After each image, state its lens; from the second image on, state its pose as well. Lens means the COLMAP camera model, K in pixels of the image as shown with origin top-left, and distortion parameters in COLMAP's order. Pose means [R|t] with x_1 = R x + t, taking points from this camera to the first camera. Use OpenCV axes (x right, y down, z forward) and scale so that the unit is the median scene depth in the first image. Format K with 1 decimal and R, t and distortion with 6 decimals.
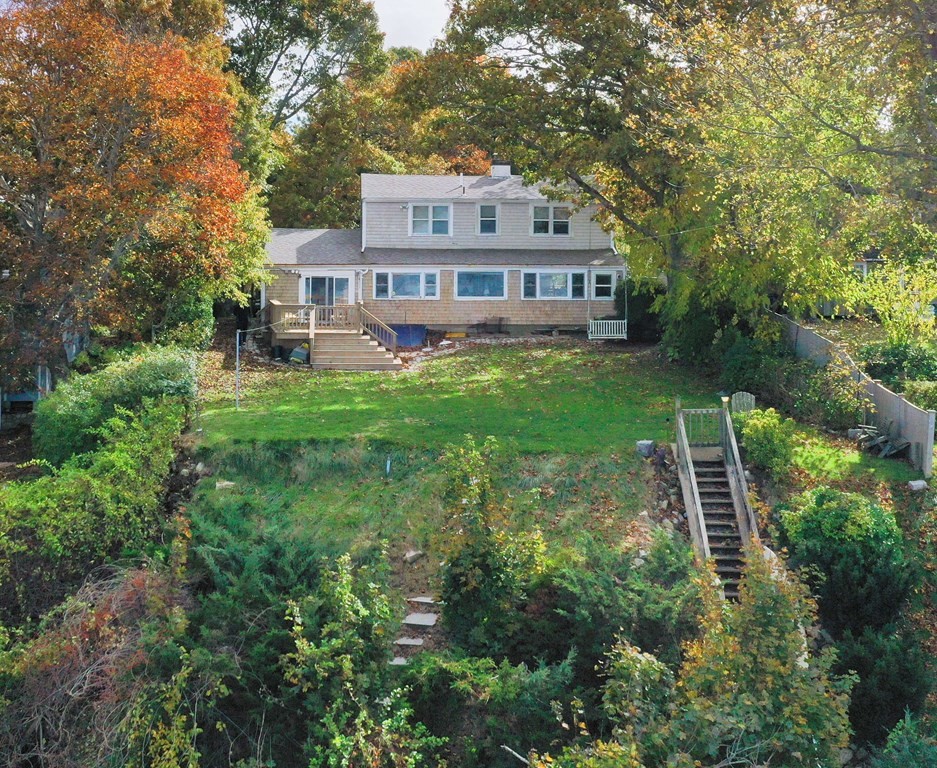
lens RADIAL K [[1228.2, 0, 468.5], [0, 1228.2, 384.0], [0, 0, 1]] dist [0.007052, 0.003091]
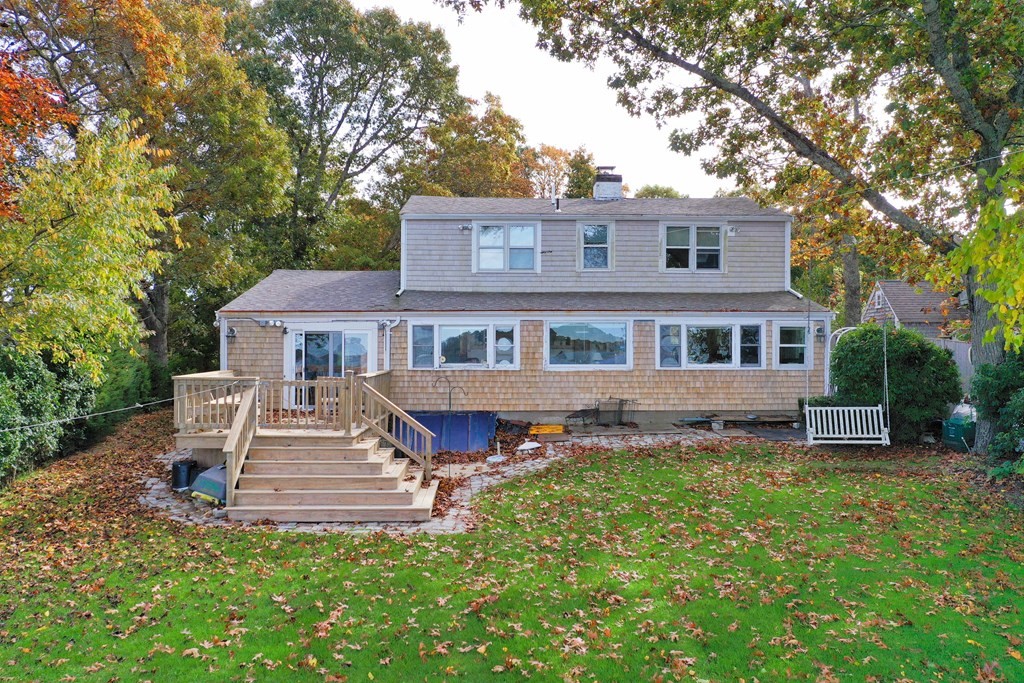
lens RADIAL K [[779.4, 0, 512.0], [0, 779.4, 341.5], [0, 0, 1]] dist [0.003839, 0.001500]
pose [[0.998833, -0.006146, -0.047901, -0.008865], [0.000493, 0.993117, -0.117129, -0.037702], [0.048292, 0.116969, 0.991961, 0.619359]]
